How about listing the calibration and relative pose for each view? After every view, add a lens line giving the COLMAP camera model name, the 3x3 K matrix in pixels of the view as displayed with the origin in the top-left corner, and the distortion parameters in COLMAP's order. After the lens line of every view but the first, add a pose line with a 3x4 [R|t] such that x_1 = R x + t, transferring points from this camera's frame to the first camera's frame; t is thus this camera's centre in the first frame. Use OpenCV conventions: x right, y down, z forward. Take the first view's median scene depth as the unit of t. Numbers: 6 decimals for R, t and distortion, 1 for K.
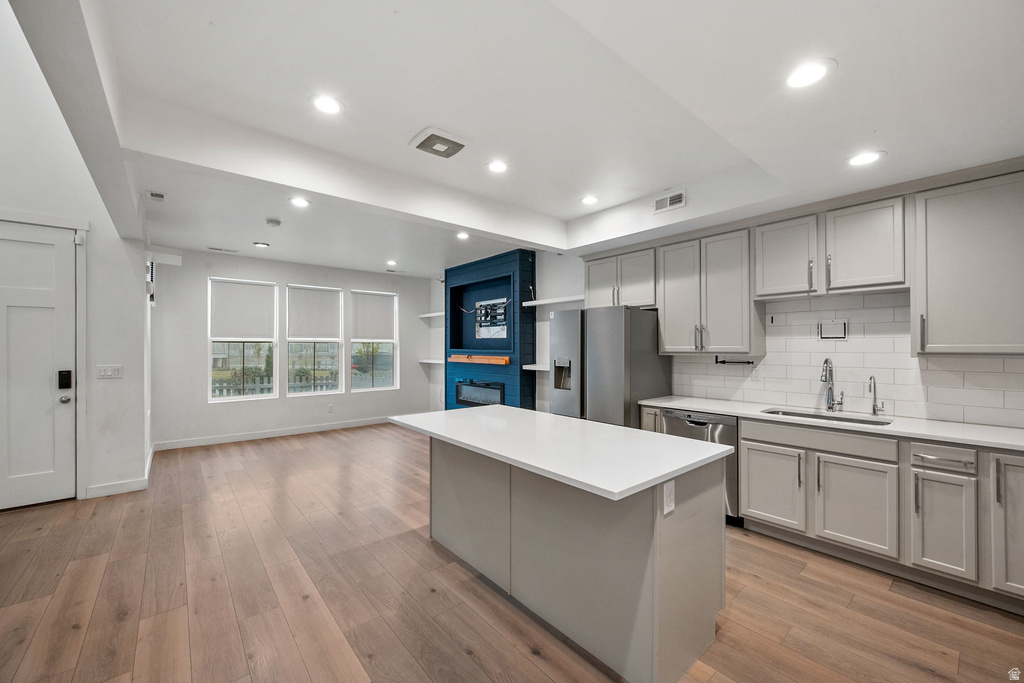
lens RADIAL K [[403.6, 0, 514.1], [0, 403.6, 344.9], [0, 0, 1]] dist [-0.001067, -0.000145]
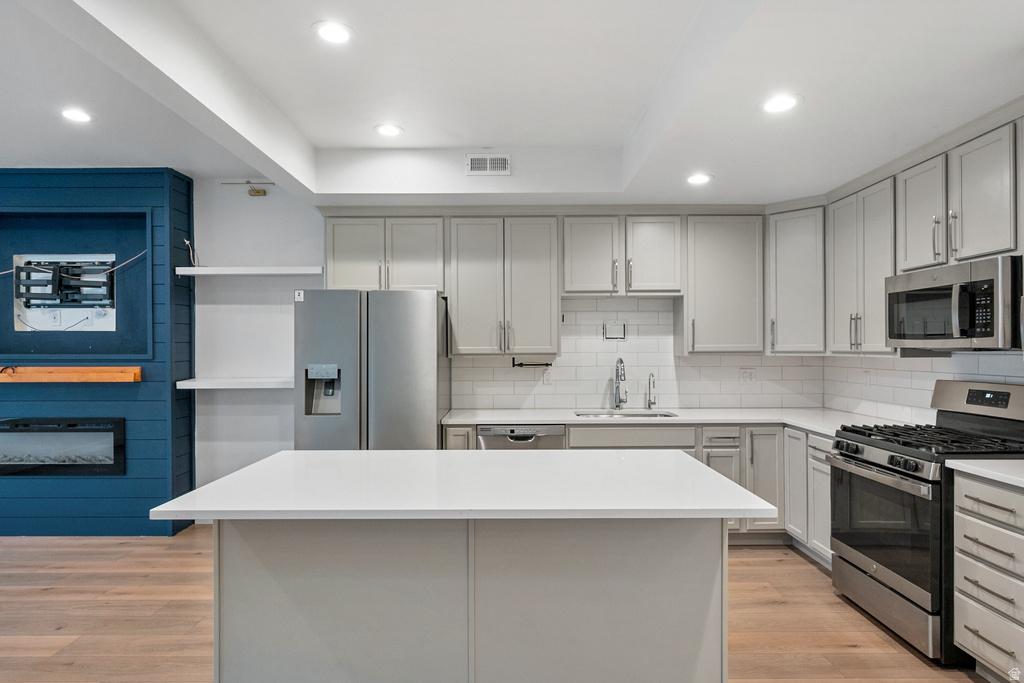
lens RADIAL K [[555.1, 0, 513.6], [0, 555.1, 346.9], [0, 0, 1]] dist [-0.003190, -0.000540]
pose [[0.643509, -0.000626, 0.765438, -0.262037], [-0.000762, 0.999999, 0.001459, 0.001695], [-0.765438, -0.001522, 0.643508, 0.161795]]
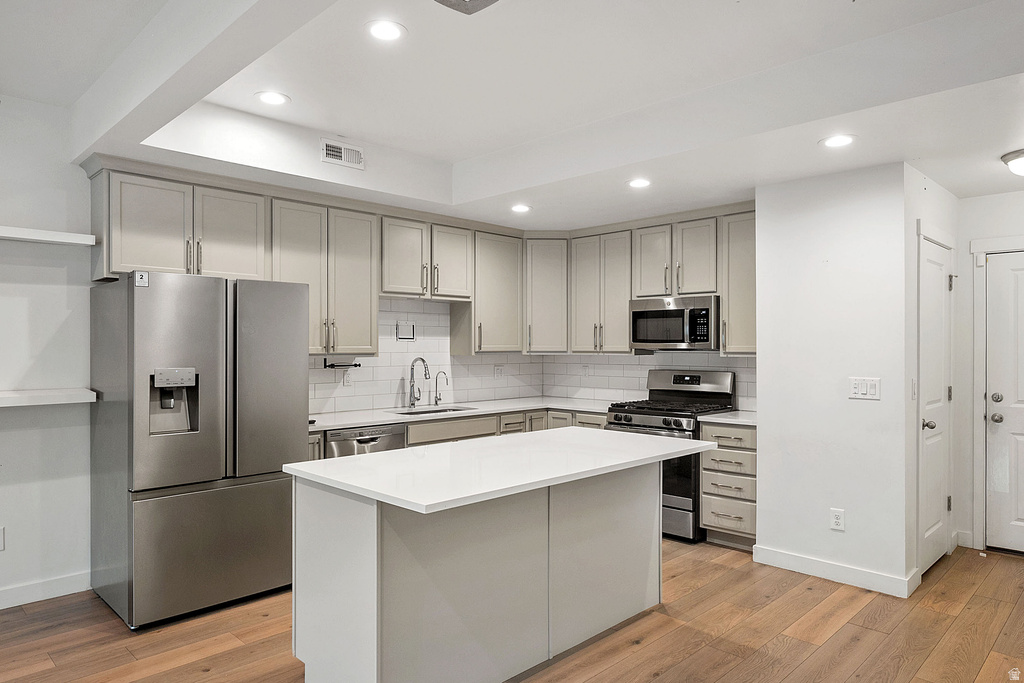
lens RADIAL K [[649.0, 0, 513.7], [0, 649.0, 347.2], [0, 0, 1]] dist [-0.001129, -0.000691]
pose [[-0.086881, -0.000466, 0.996219, -0.528696], [-0.005525, 0.999985, -0.000014, 0.002099], [-0.996203, -0.005506, -0.086882, 0.490479]]
